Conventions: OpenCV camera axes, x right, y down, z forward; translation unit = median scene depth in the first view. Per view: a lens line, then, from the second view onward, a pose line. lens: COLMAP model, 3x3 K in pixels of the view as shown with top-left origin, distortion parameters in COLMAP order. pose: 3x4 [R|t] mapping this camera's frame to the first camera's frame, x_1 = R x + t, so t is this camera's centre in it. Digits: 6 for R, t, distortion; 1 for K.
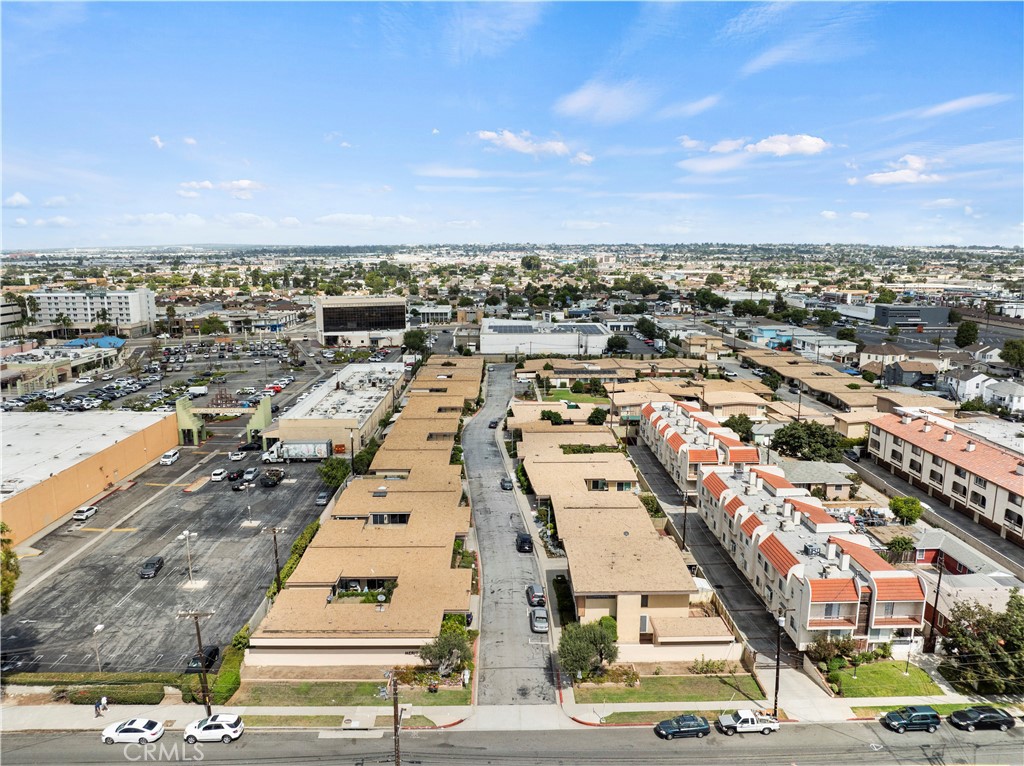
lens RADIAL K [[720.7, 0, 512.0], [0, 720.7, 383.0], [0, 0, 1]] dist [-0.040349, 0.006973]
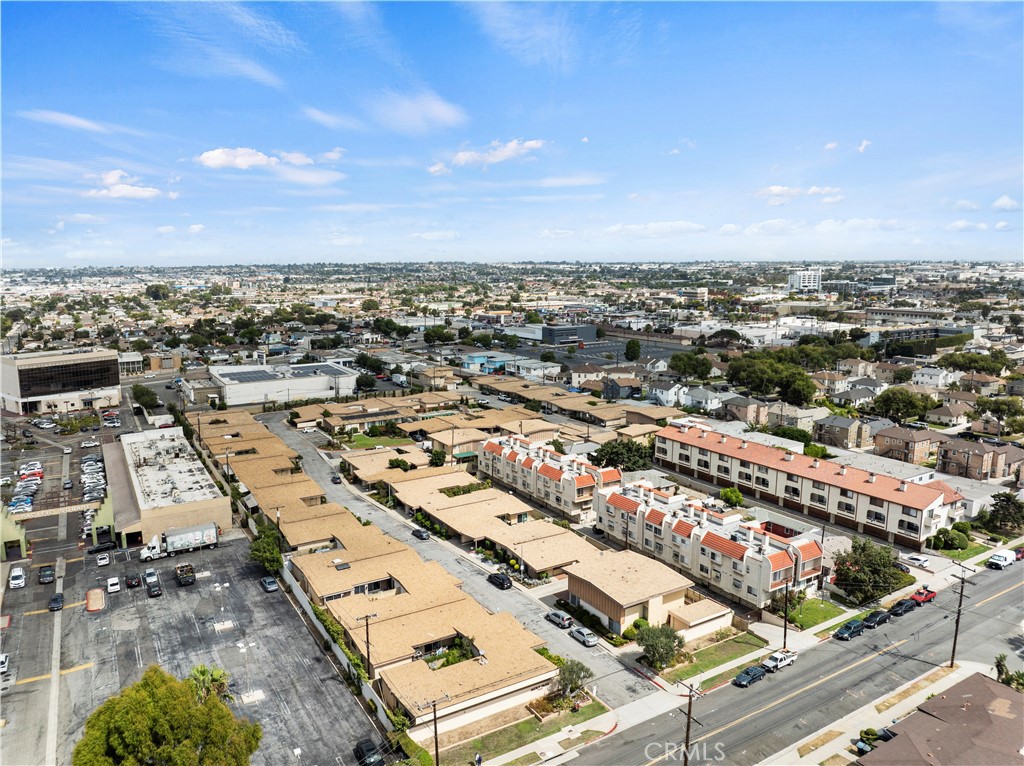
lens RADIAL K [[720.7, 0, 512.0], [0, 720.7, 383.0], [0, 0, 1]] dist [-0.040349, 0.006973]
pose [[0.869503, -0.087955, 0.486033, -0.356054], [0.101406, 0.994844, -0.001381, -0.063207], [-0.483406, 0.050488, 0.873939, -0.017376]]
